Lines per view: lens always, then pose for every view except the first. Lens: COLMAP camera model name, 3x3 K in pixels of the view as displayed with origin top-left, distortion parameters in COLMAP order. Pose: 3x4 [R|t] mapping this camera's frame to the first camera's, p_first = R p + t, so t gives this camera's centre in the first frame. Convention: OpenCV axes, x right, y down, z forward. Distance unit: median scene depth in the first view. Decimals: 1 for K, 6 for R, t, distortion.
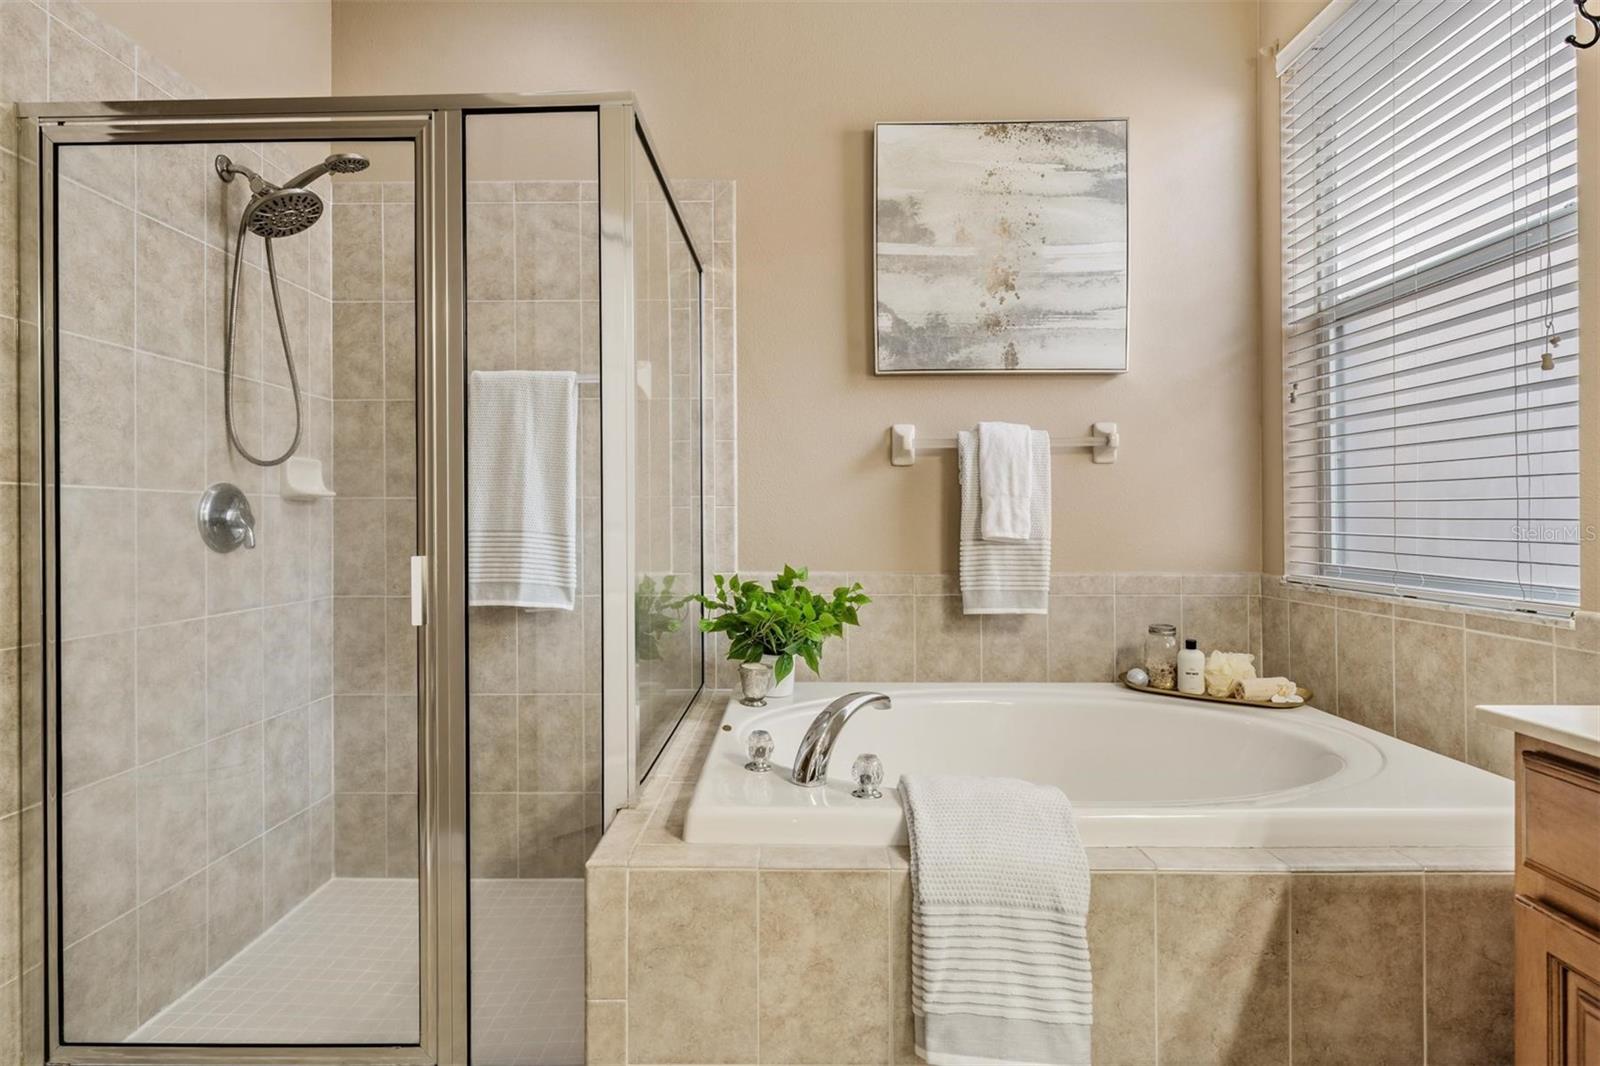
lens RADIAL K [[833.9, 0, 789.4], [0, 833.9, 515.8], [0, 0, 1]] dist [0.000692, -0.000085]
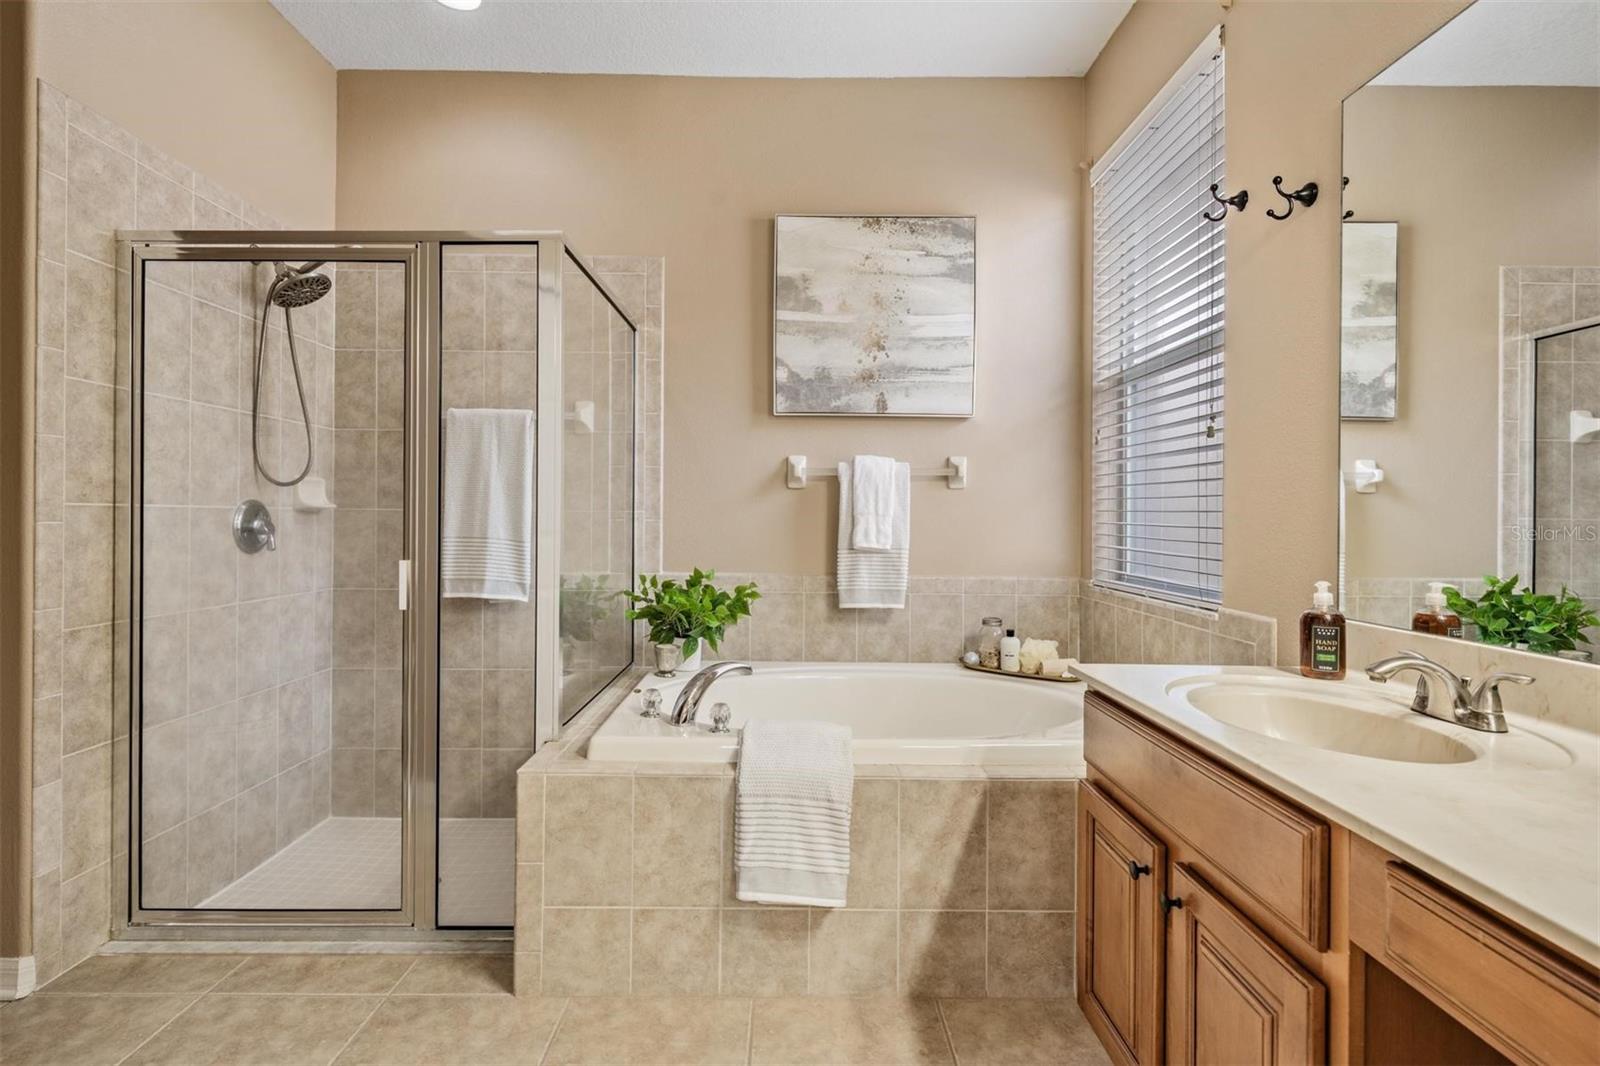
lens RADIAL K [[819.0, 0, 785.7], [0, 819.0, 516.0], [0, 0, 1]] dist [0.001665, -0.000381]
pose [[0.999704, 0.012481, 0.020890, 0.102149], [-0.012521, 0.999920, 0.001774, -0.022582], [-0.020866, -0.002035, 0.999780, -0.240197]]
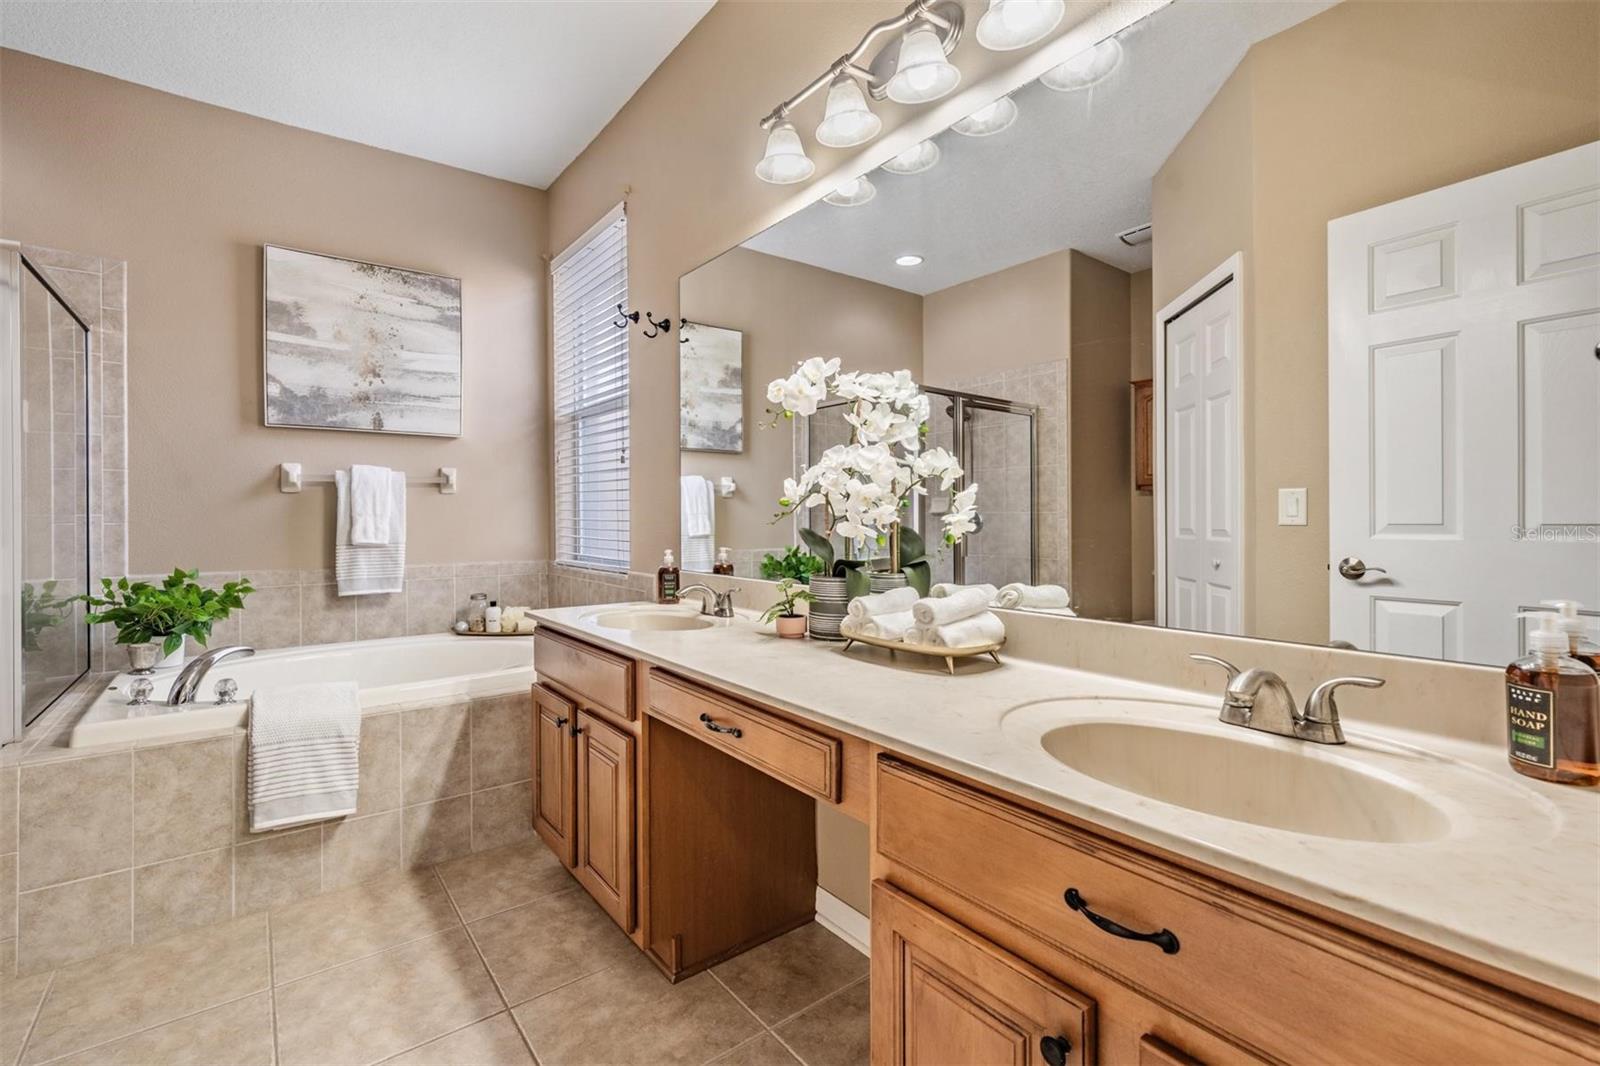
lens RADIAL K [[716.5, 0, 797.9], [0, 716.5, 513.2], [0, 0, 1]] dist [0.000553, -0.000365]
pose [[0.781502, 0.000948, 0.623902, 0.055545], [0.001120, 0.999995, -0.002922, -0.023243], [-0.623901, 0.002983, 0.781497, -0.493672]]
